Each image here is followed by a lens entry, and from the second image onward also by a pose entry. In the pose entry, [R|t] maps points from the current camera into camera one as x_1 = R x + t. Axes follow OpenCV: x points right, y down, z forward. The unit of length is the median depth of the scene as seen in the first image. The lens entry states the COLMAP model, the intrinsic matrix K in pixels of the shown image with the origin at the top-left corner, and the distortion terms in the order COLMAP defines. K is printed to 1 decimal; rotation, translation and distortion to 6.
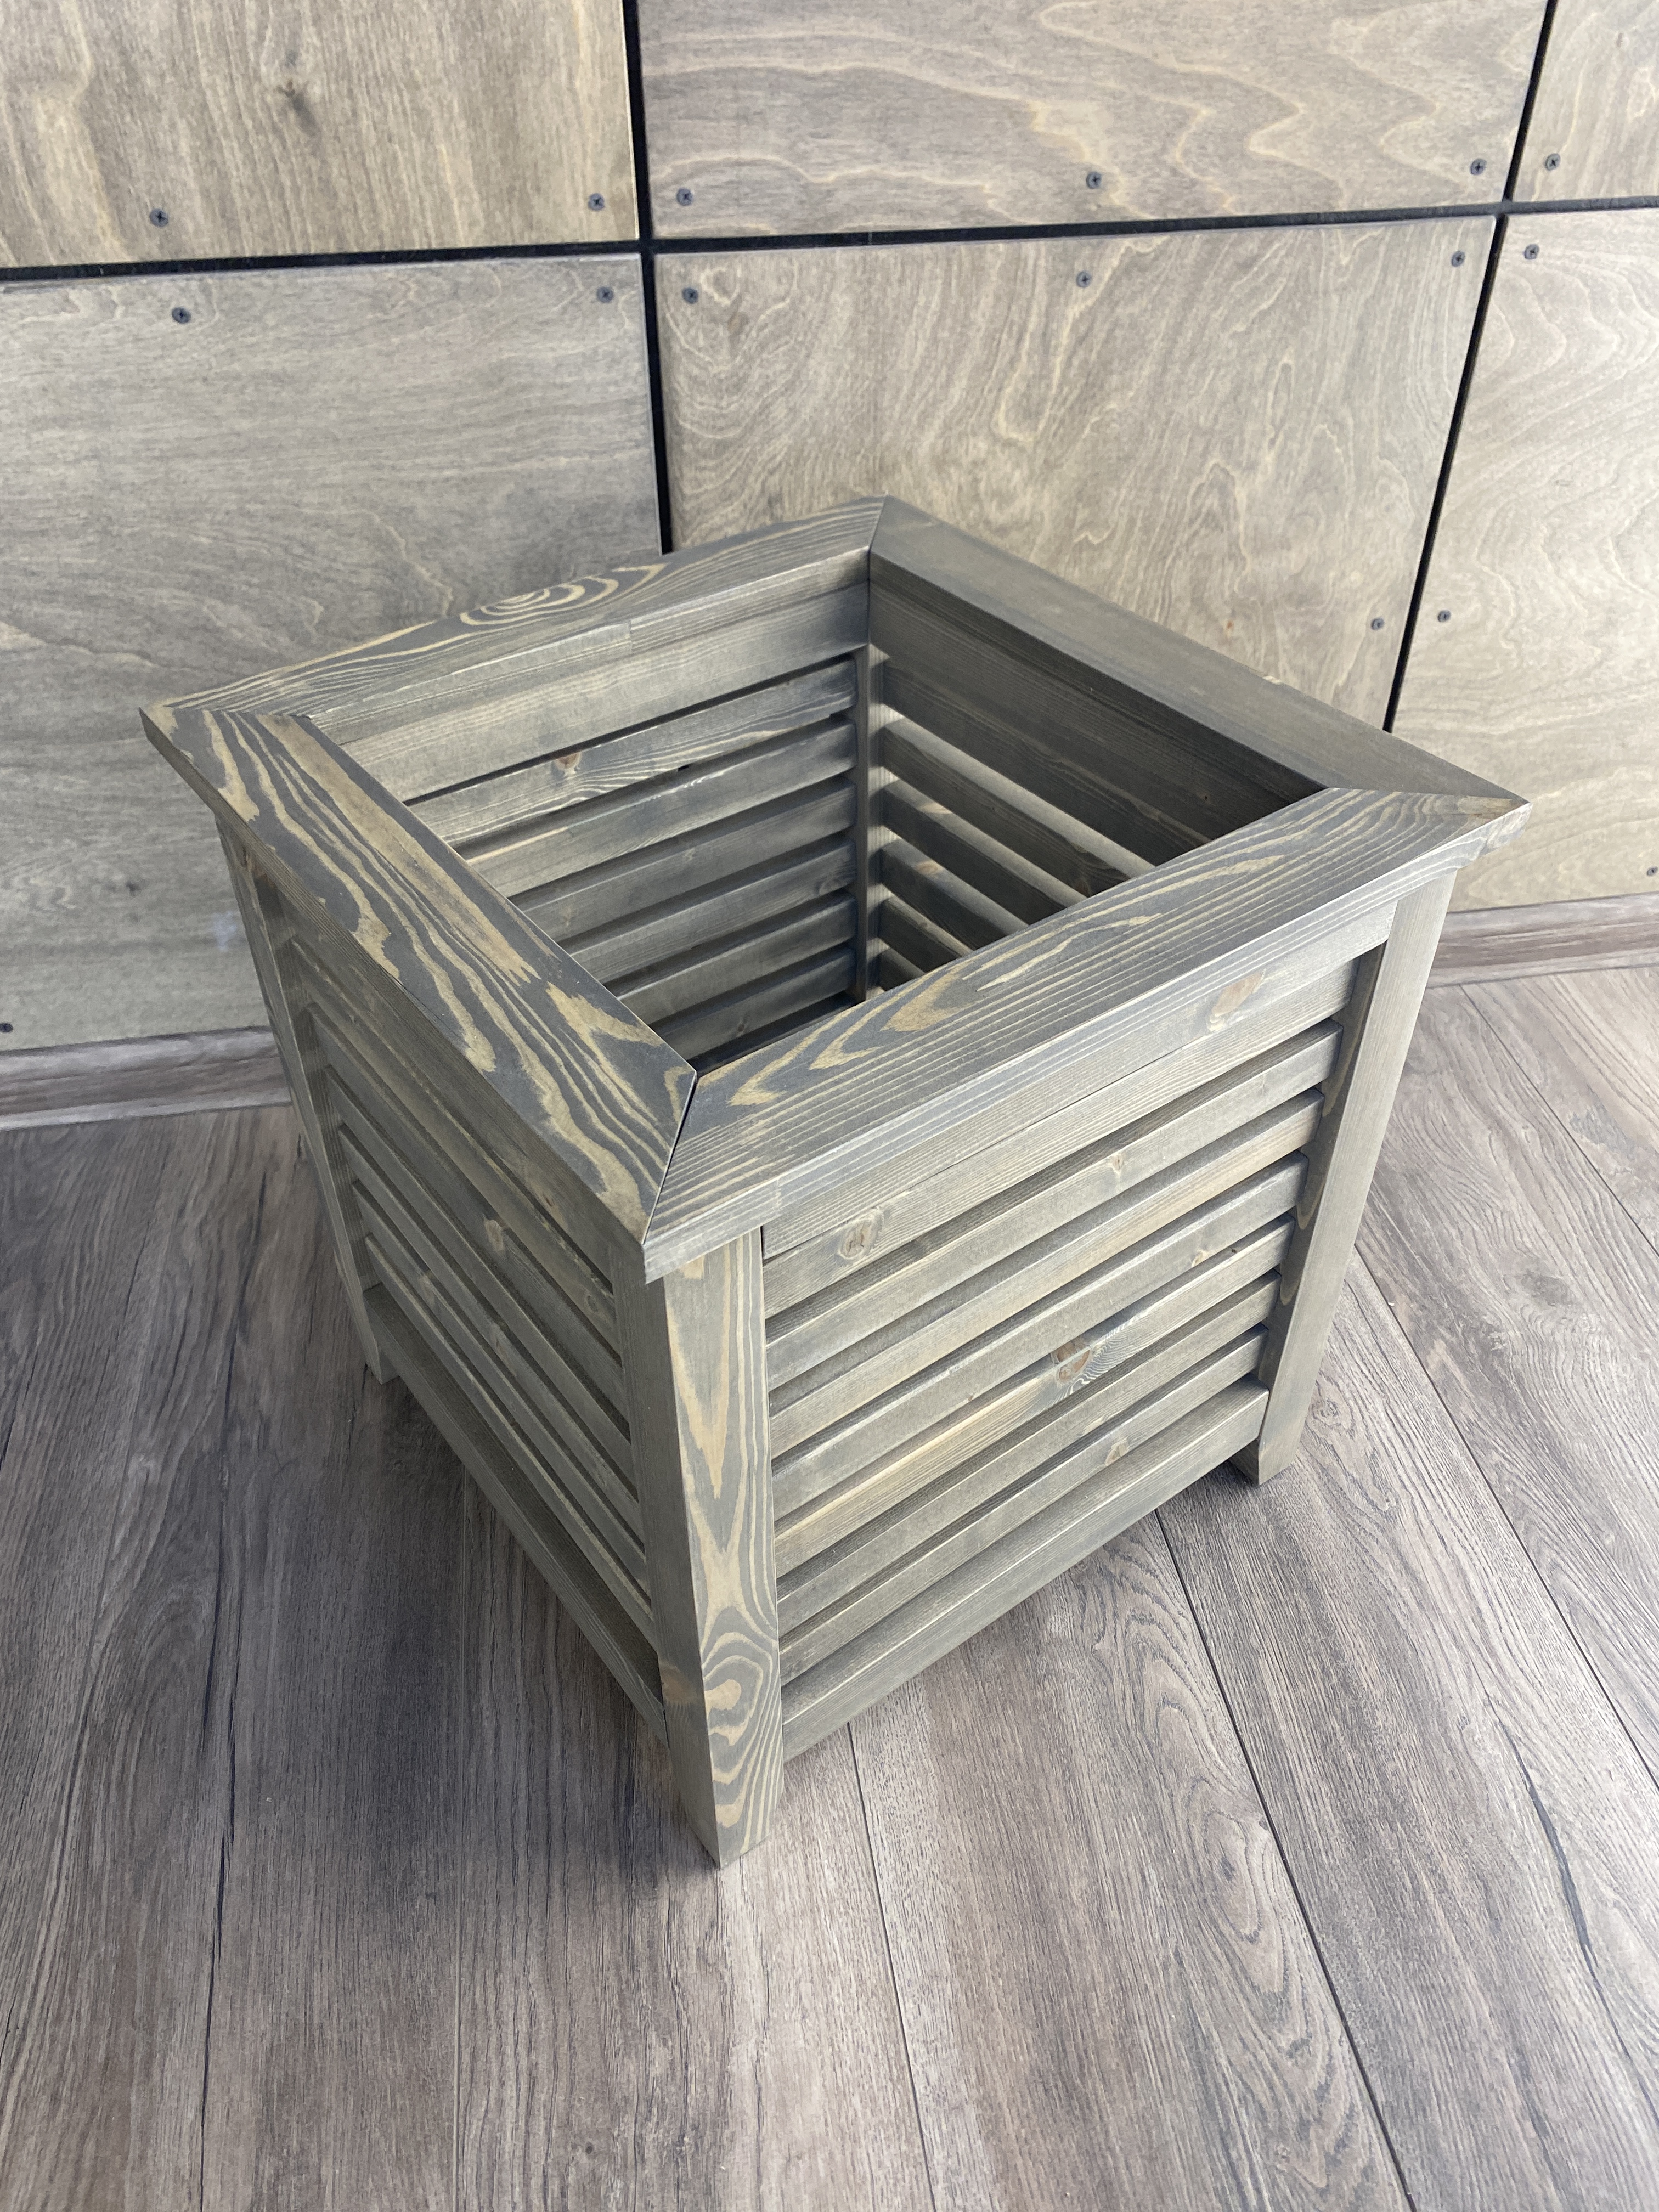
lens RADIAL K [[1692.8, 0, 838.2], [0, 1692.8, 1095.5], [0, 0, 1]] dist [0.012607, -0.012506]
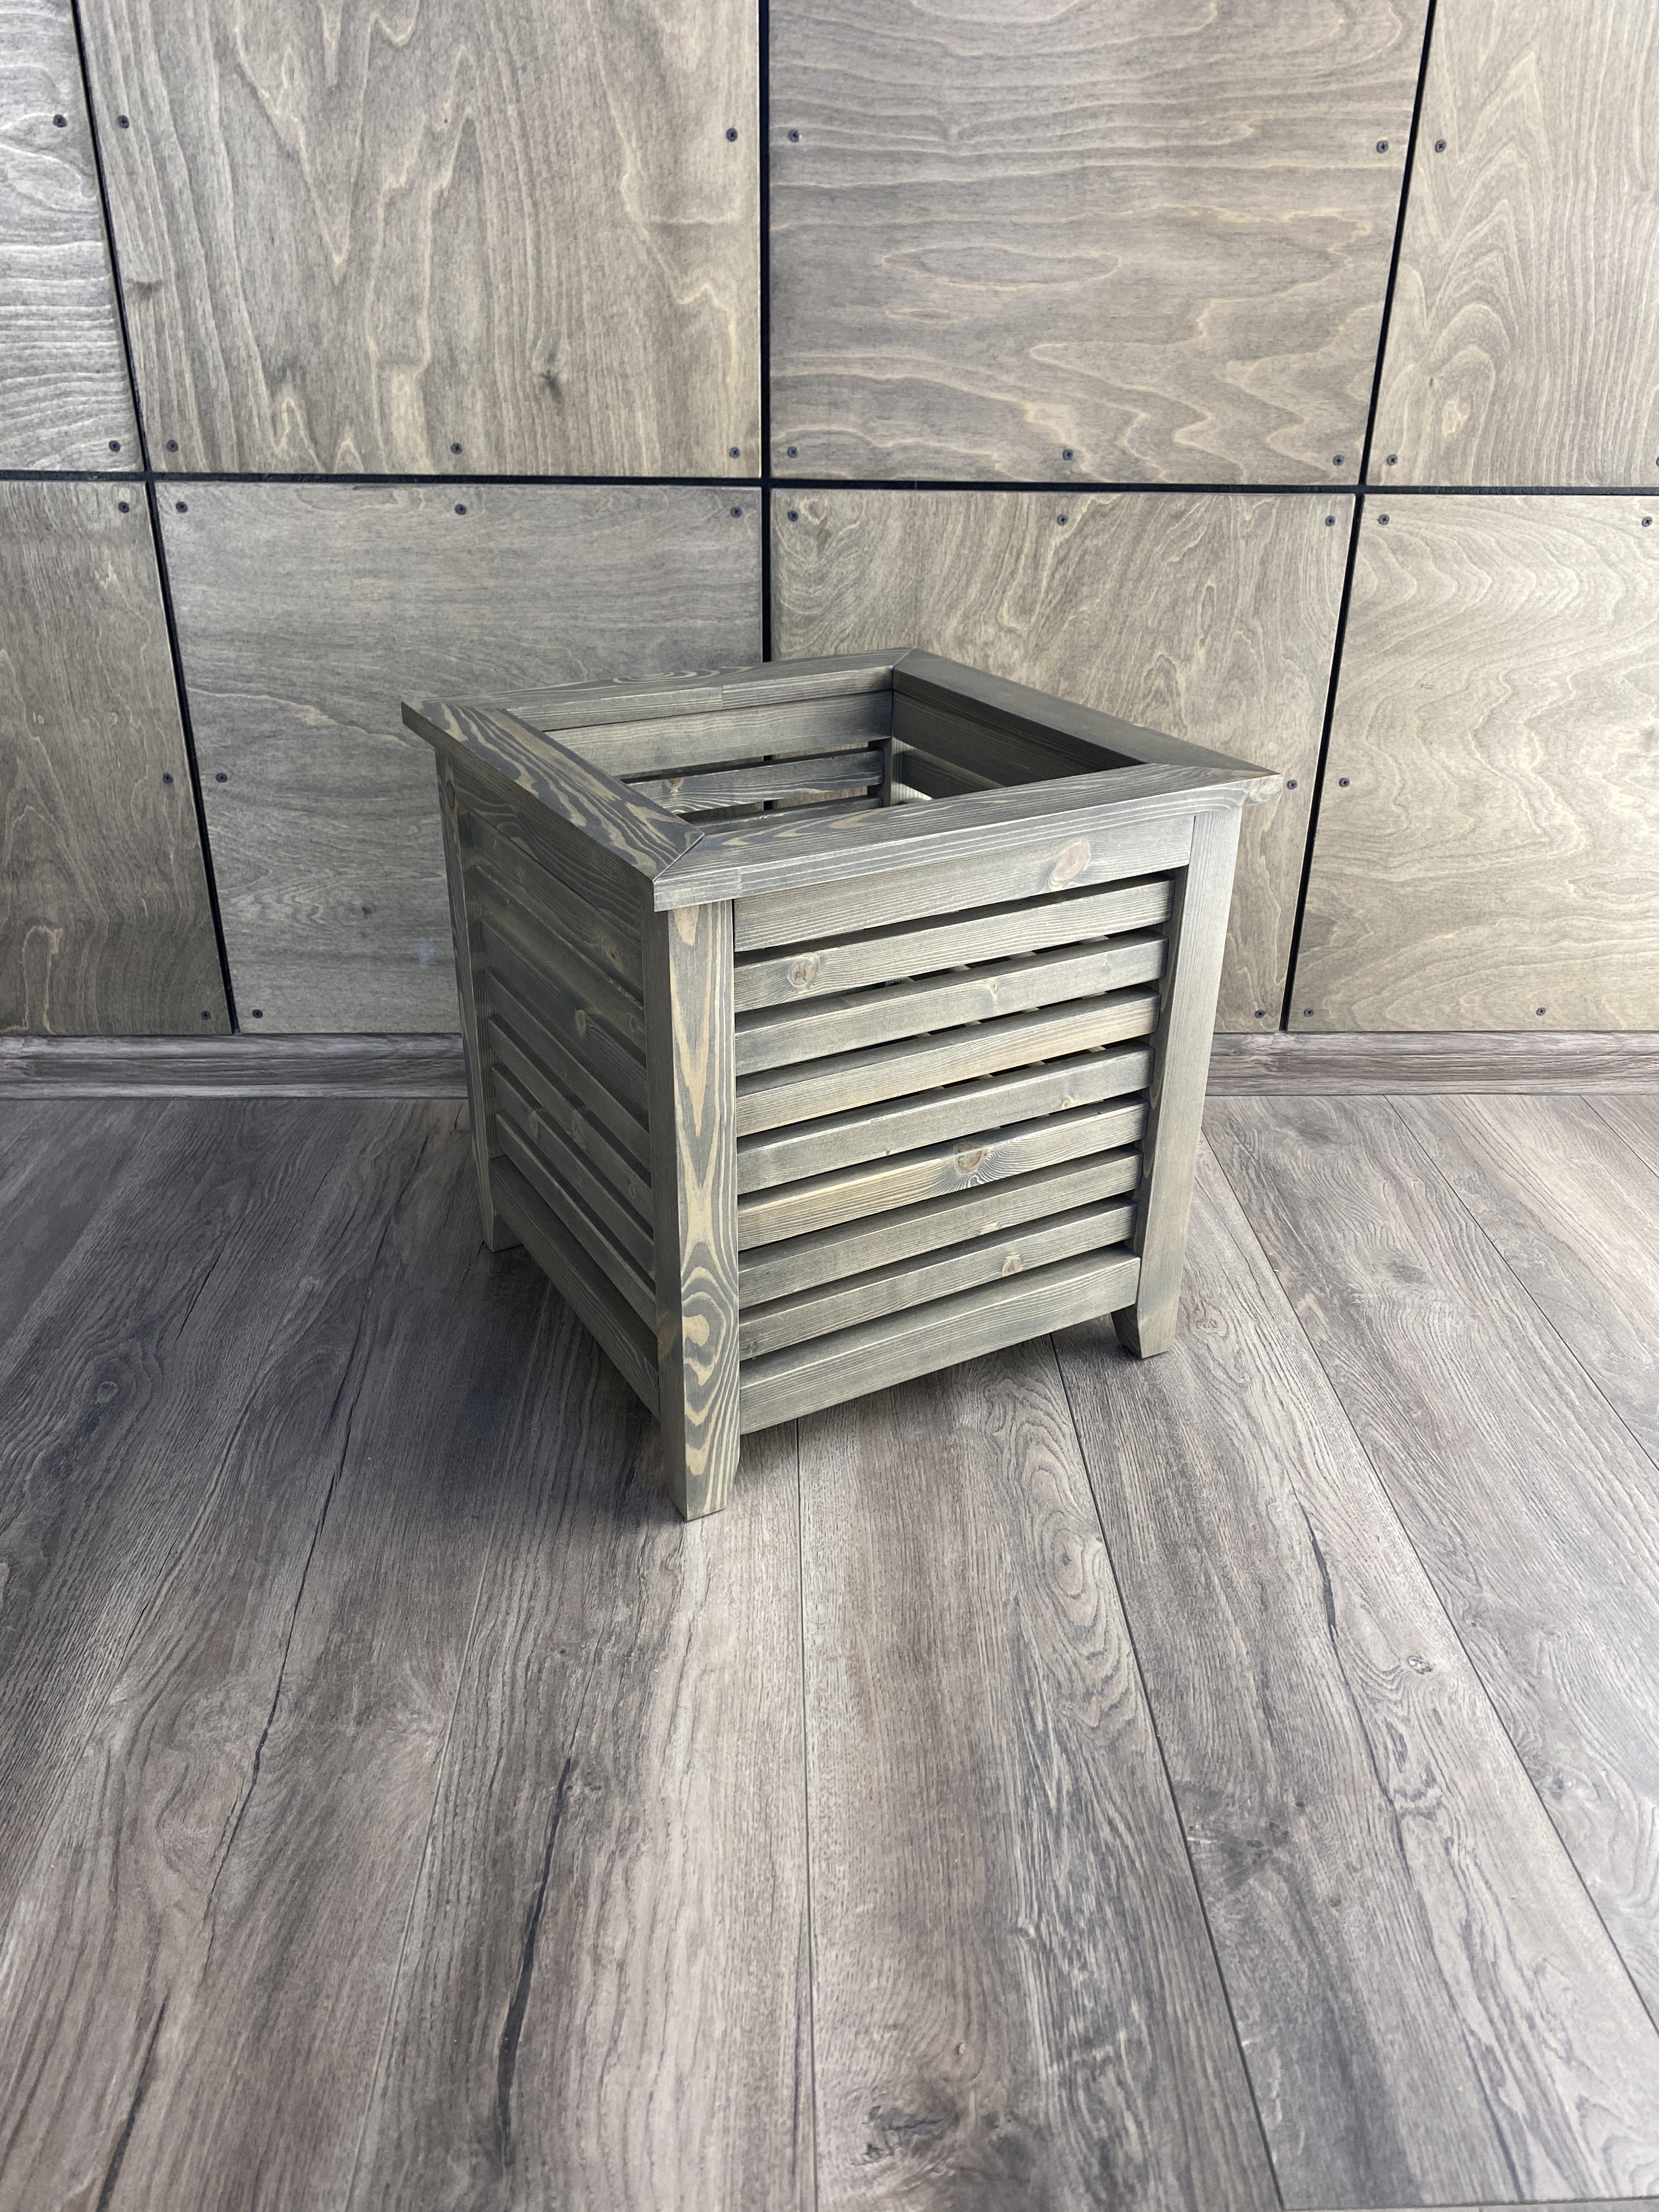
lens RADIAL K [[1692.8, 0, 841.8], [0, 1692.8, 1095.8], [0, 0, 1]] dist [0.012607, -0.012506]
pose [[0.992583, 0.068210, -0.100631, 0.139153], [-0.090132, 0.968379, -0.232635, 0.362315], [0.081581, 0.239979, 0.967344, -0.315103]]
